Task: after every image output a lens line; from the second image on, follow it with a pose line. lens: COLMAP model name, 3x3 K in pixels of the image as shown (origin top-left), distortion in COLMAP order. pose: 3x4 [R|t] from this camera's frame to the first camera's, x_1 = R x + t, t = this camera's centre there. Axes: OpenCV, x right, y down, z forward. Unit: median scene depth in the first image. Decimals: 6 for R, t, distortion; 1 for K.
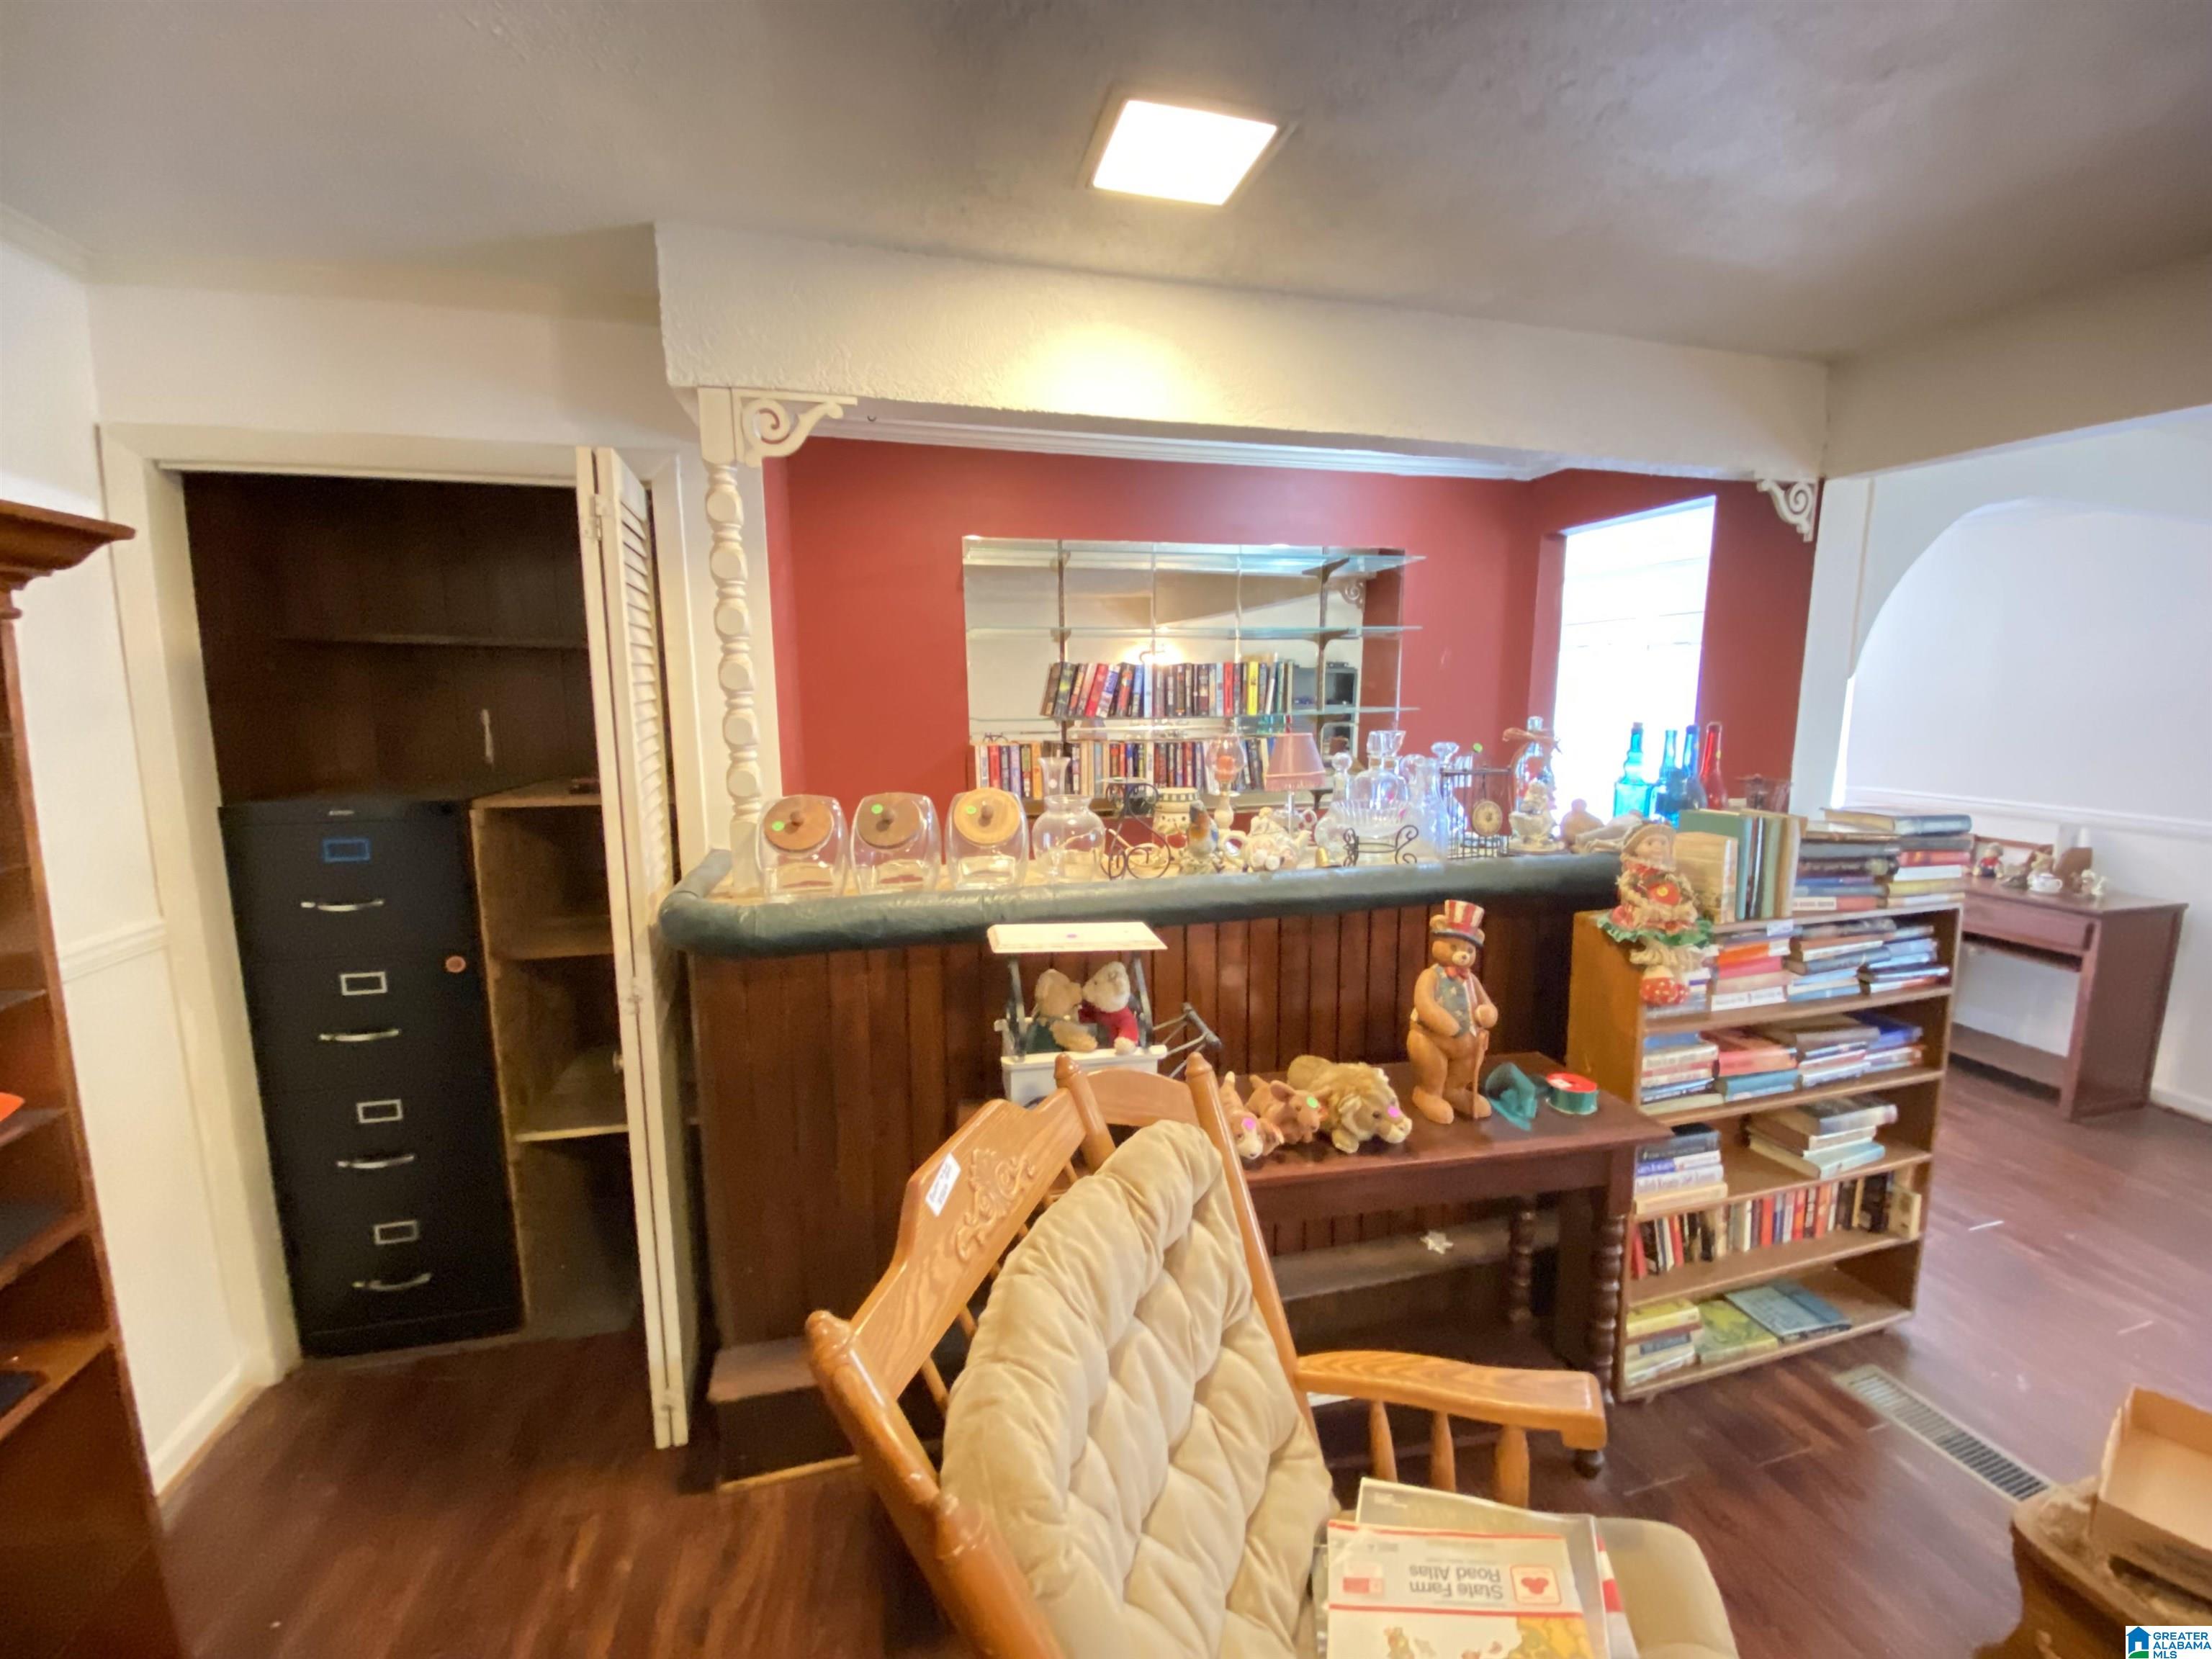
lens RADIAL K [[891.7, 0, 1100.1], [0, 891.7, 821.1], [0, 0, 1]] dist [0.001781, -0.013055]
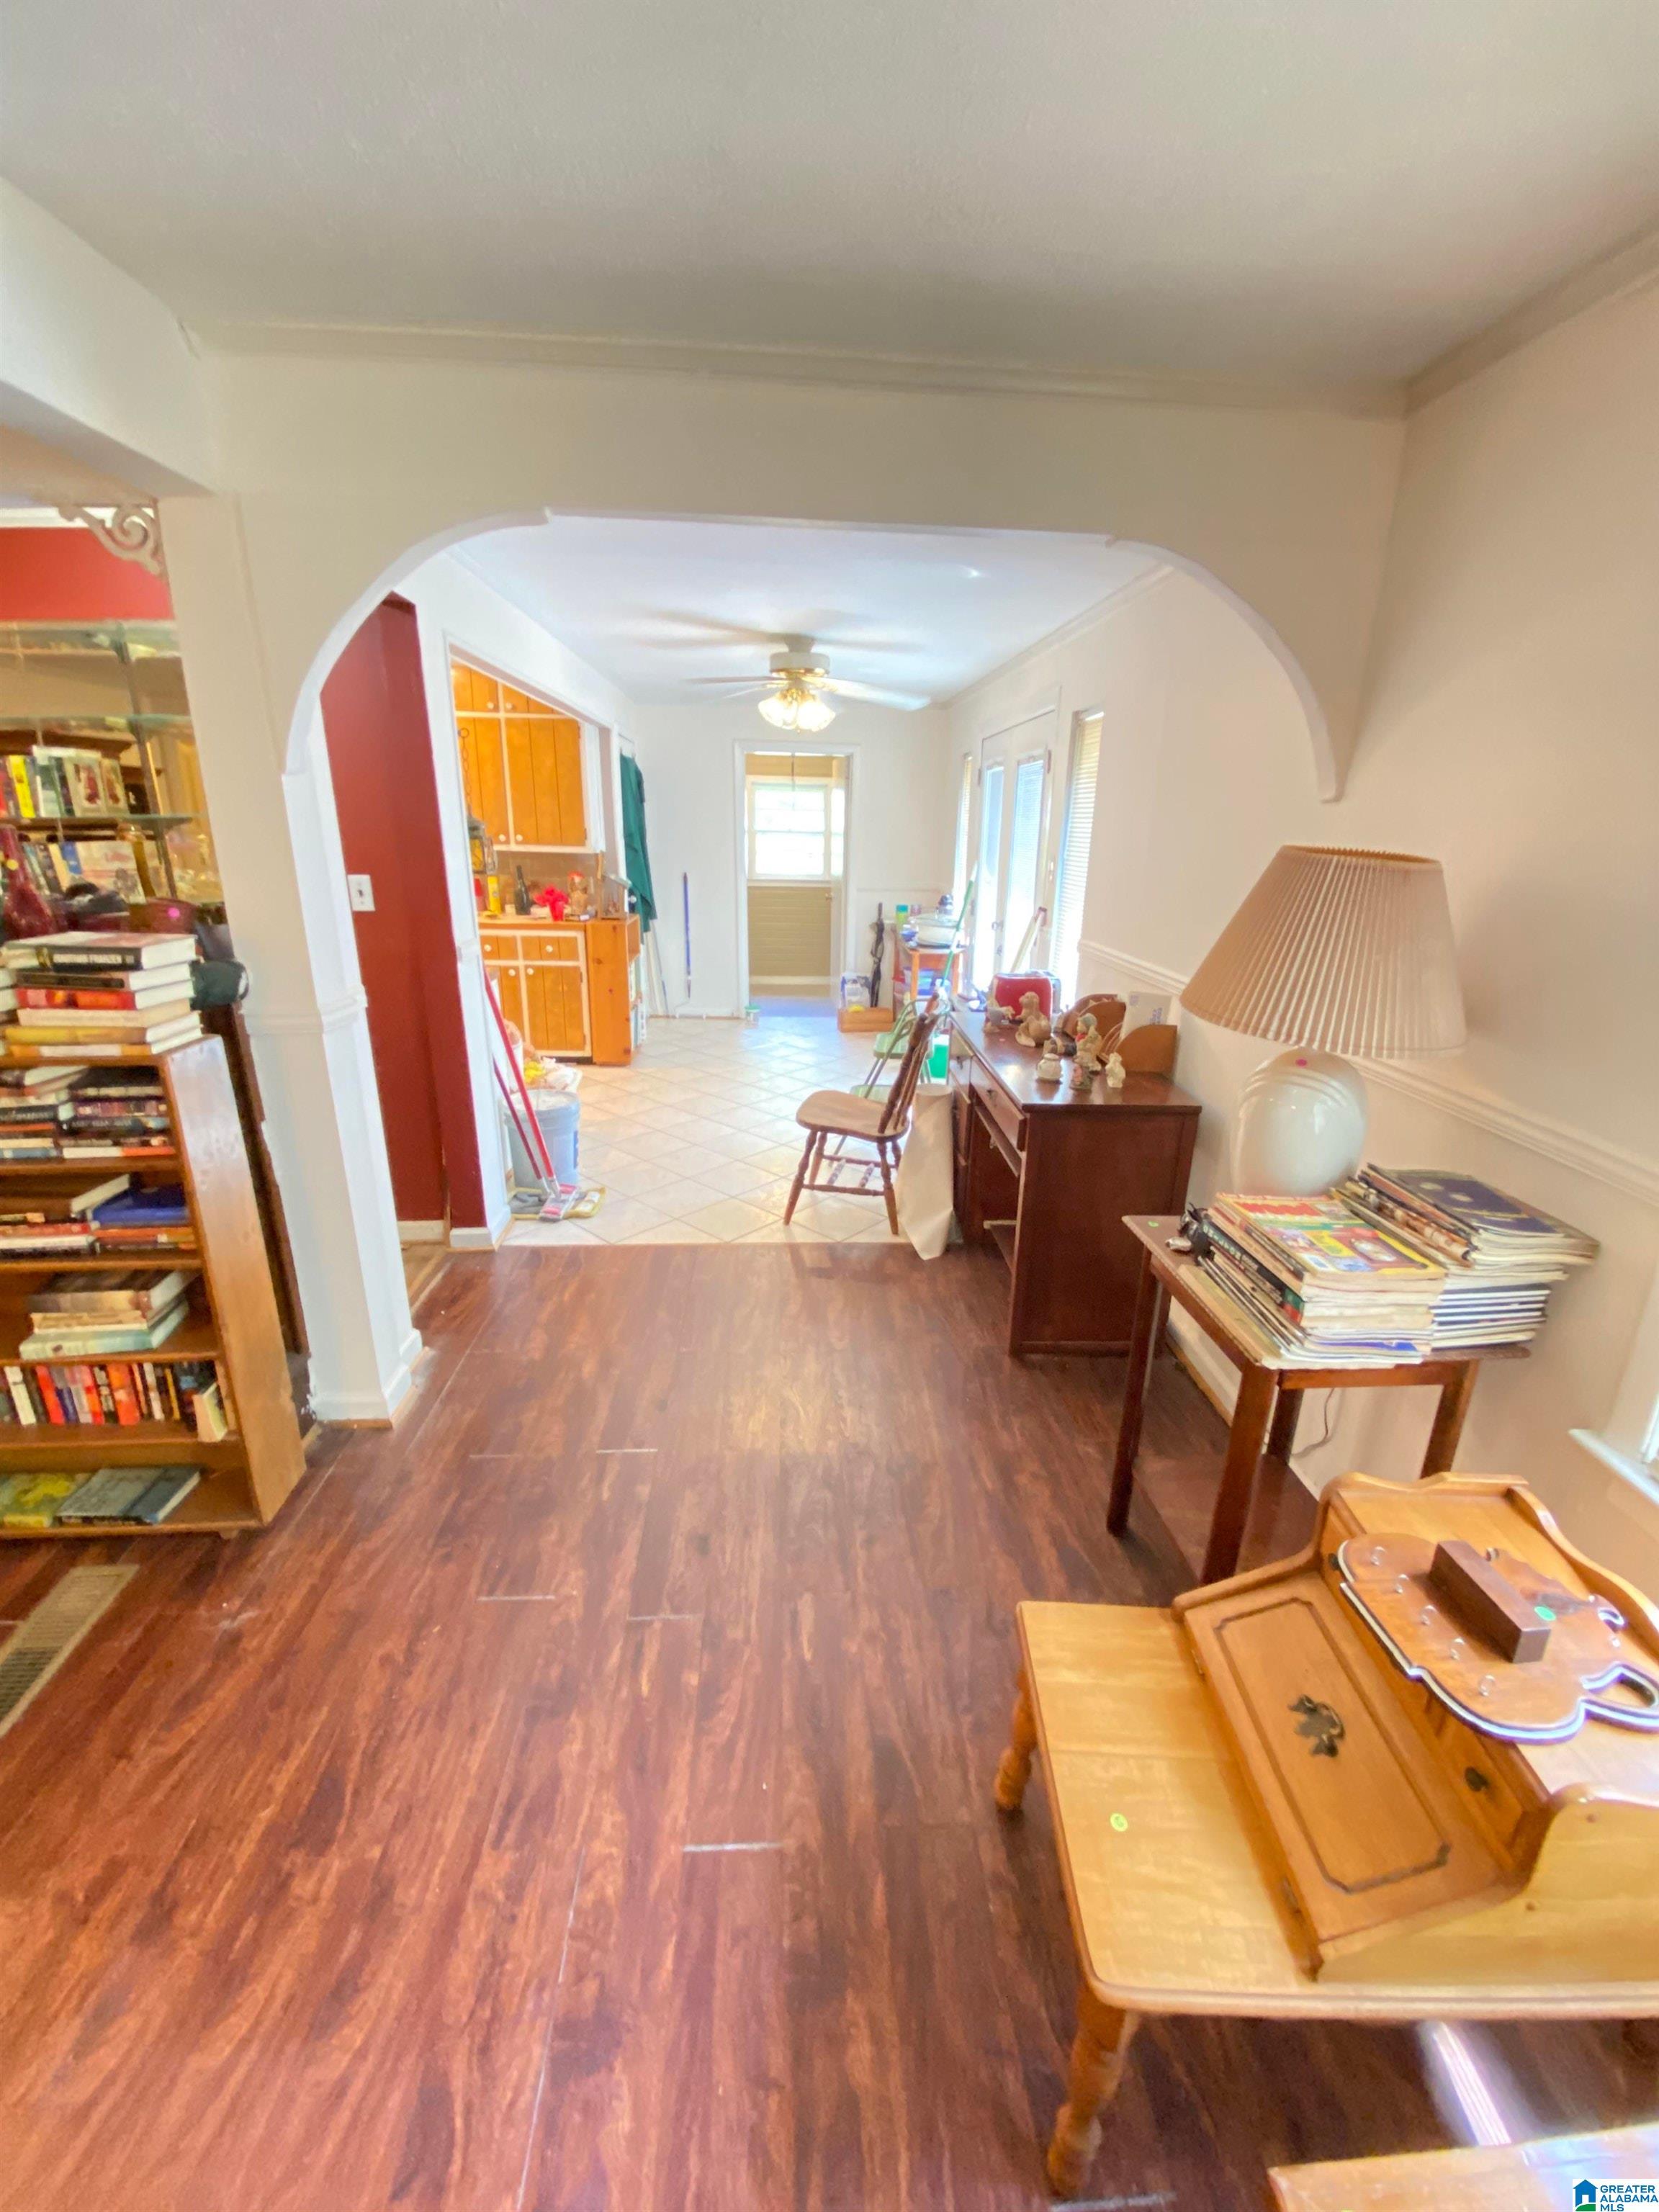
lens RADIAL K [[891.7, 0, 846.6], [0, 891.7, 1103.7], [0, 0, 1]] dist [0.001781, -0.013055]
pose [[0.985154, 0.073073, -0.155344, 1.777155], [-0.046666, 0.984801, 0.167302, -0.031182], [0.165209, -0.157569, 0.973590, 0.328472]]
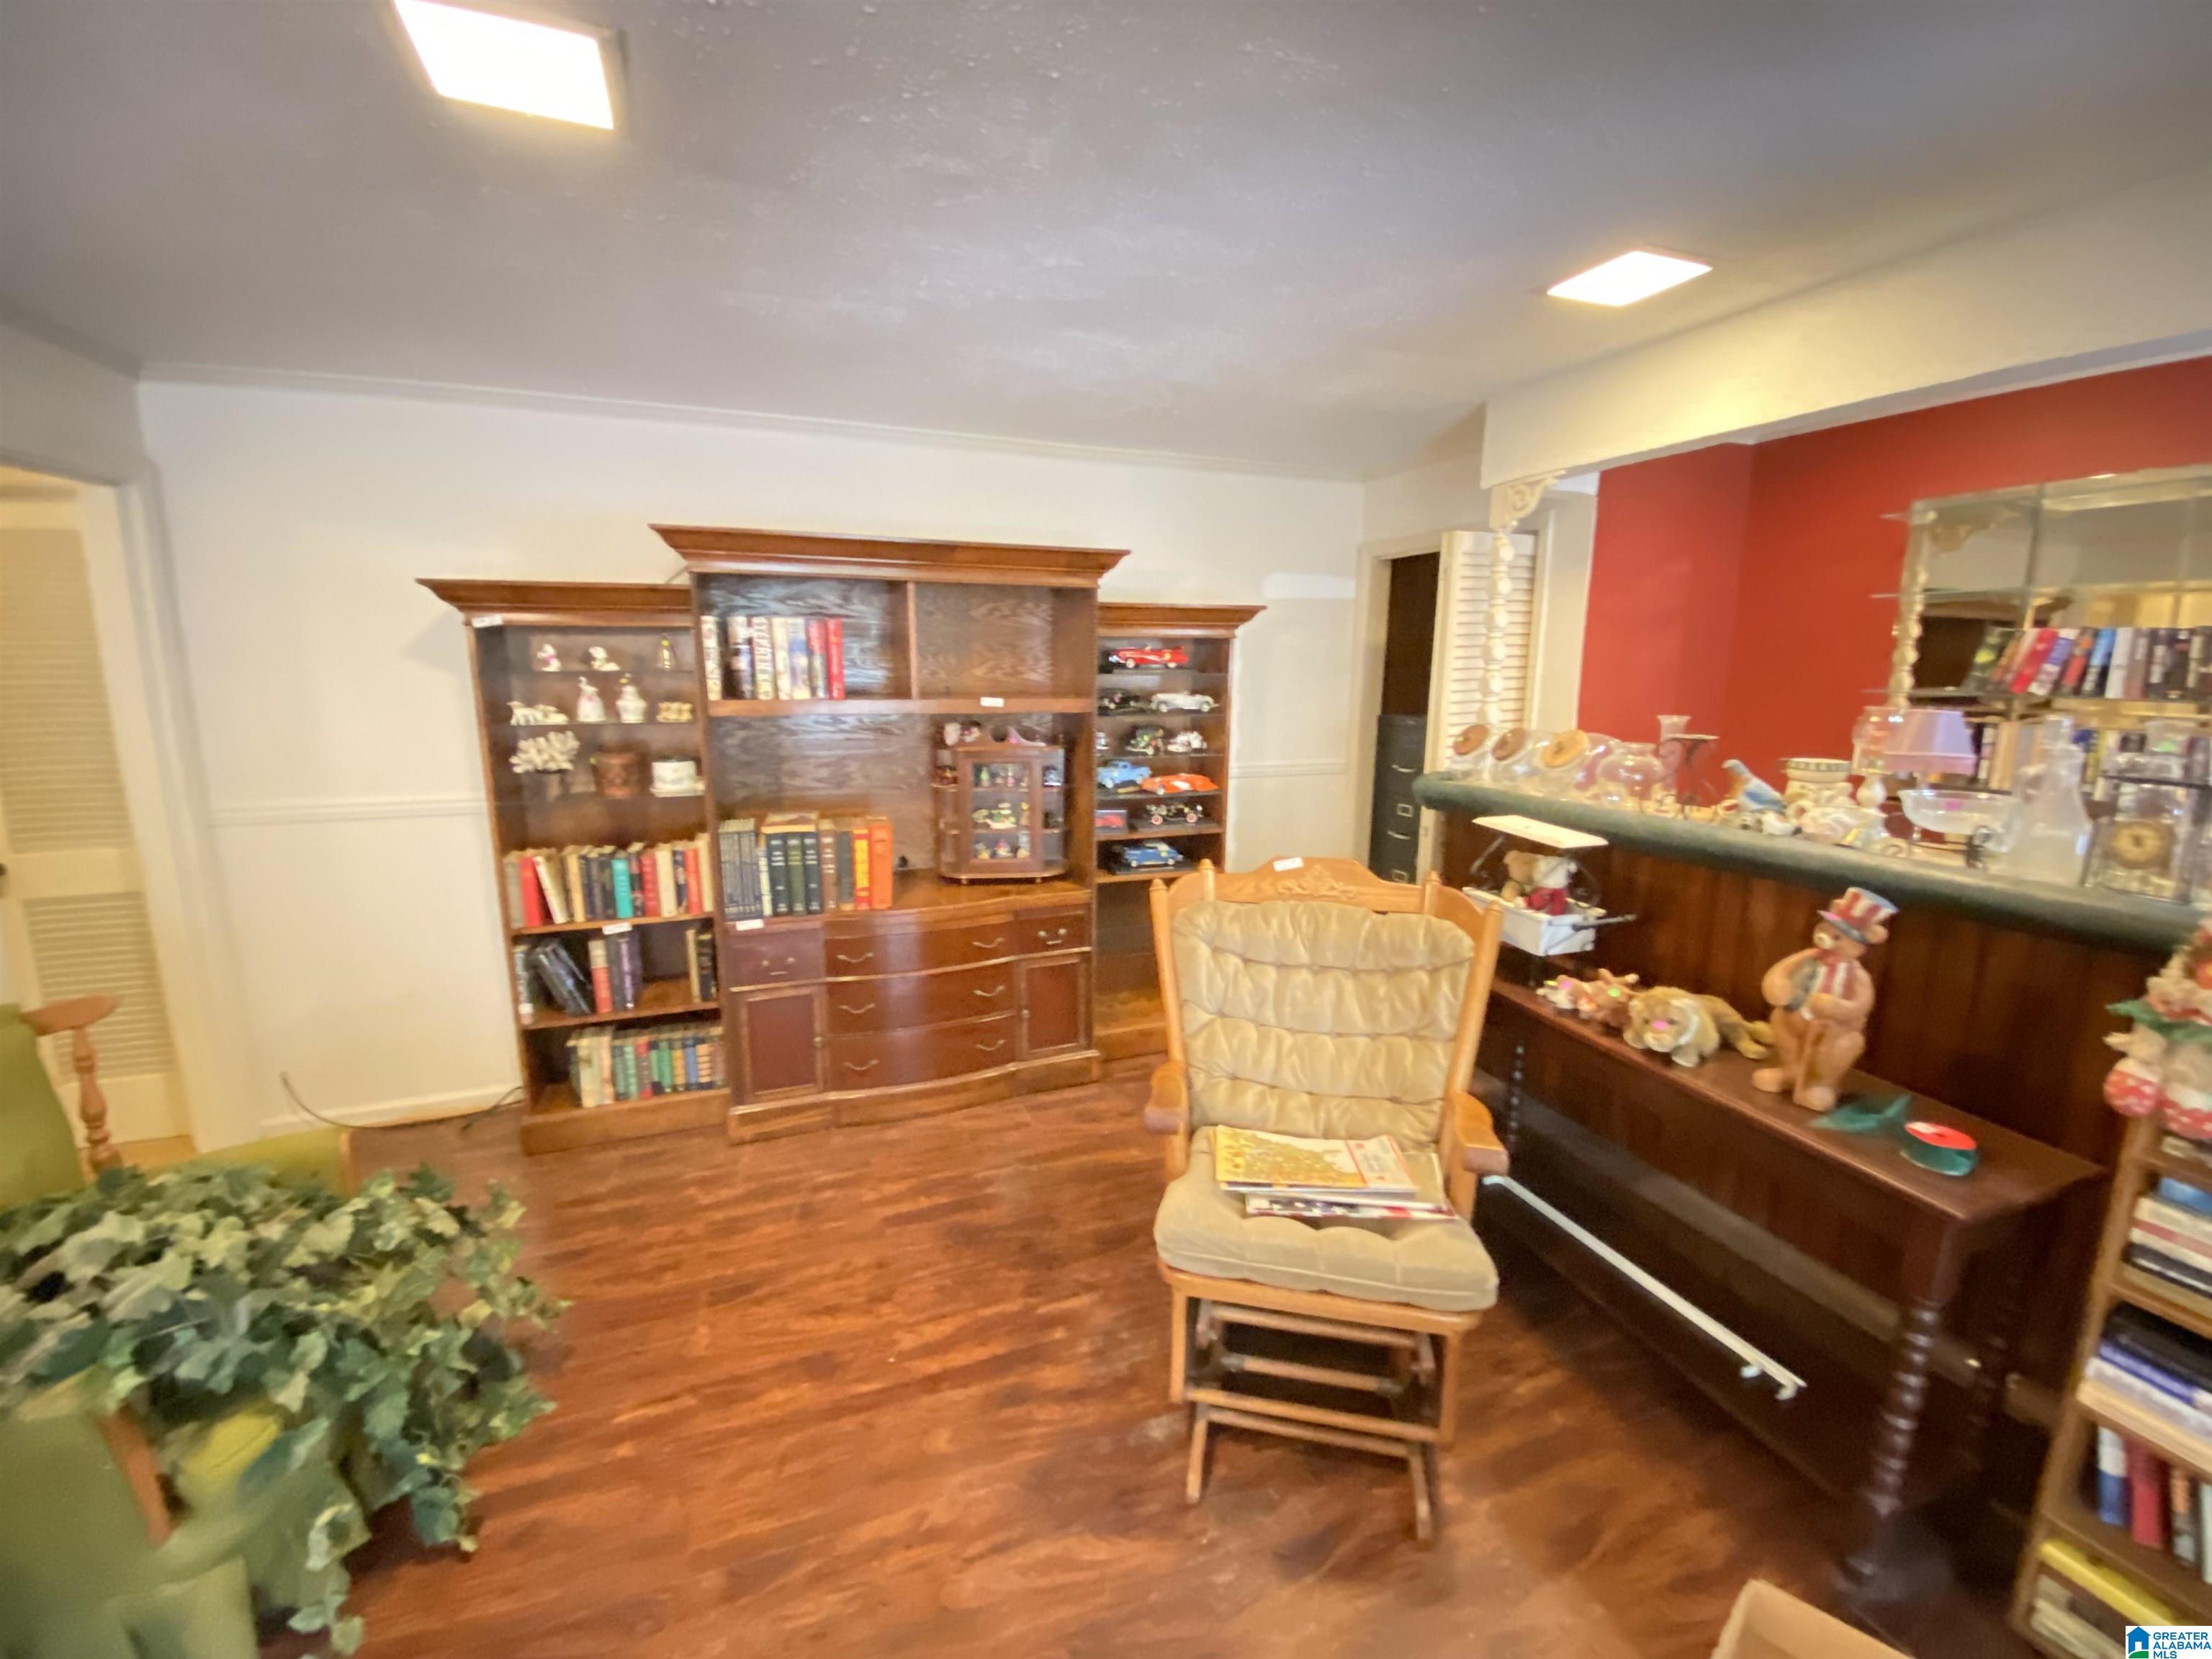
lens RADIAL K [[891.7, 0, 1100.1], [0, 891.7, 821.1], [0, 0, 1]] dist [0.001781, -0.013055]
pose [[0.116800, 0.176838, -0.977285, 1.059423], [-0.137759, 0.977393, 0.160393, -0.017423], [0.983555, 0.115896, 0.138520, 0.066930]]
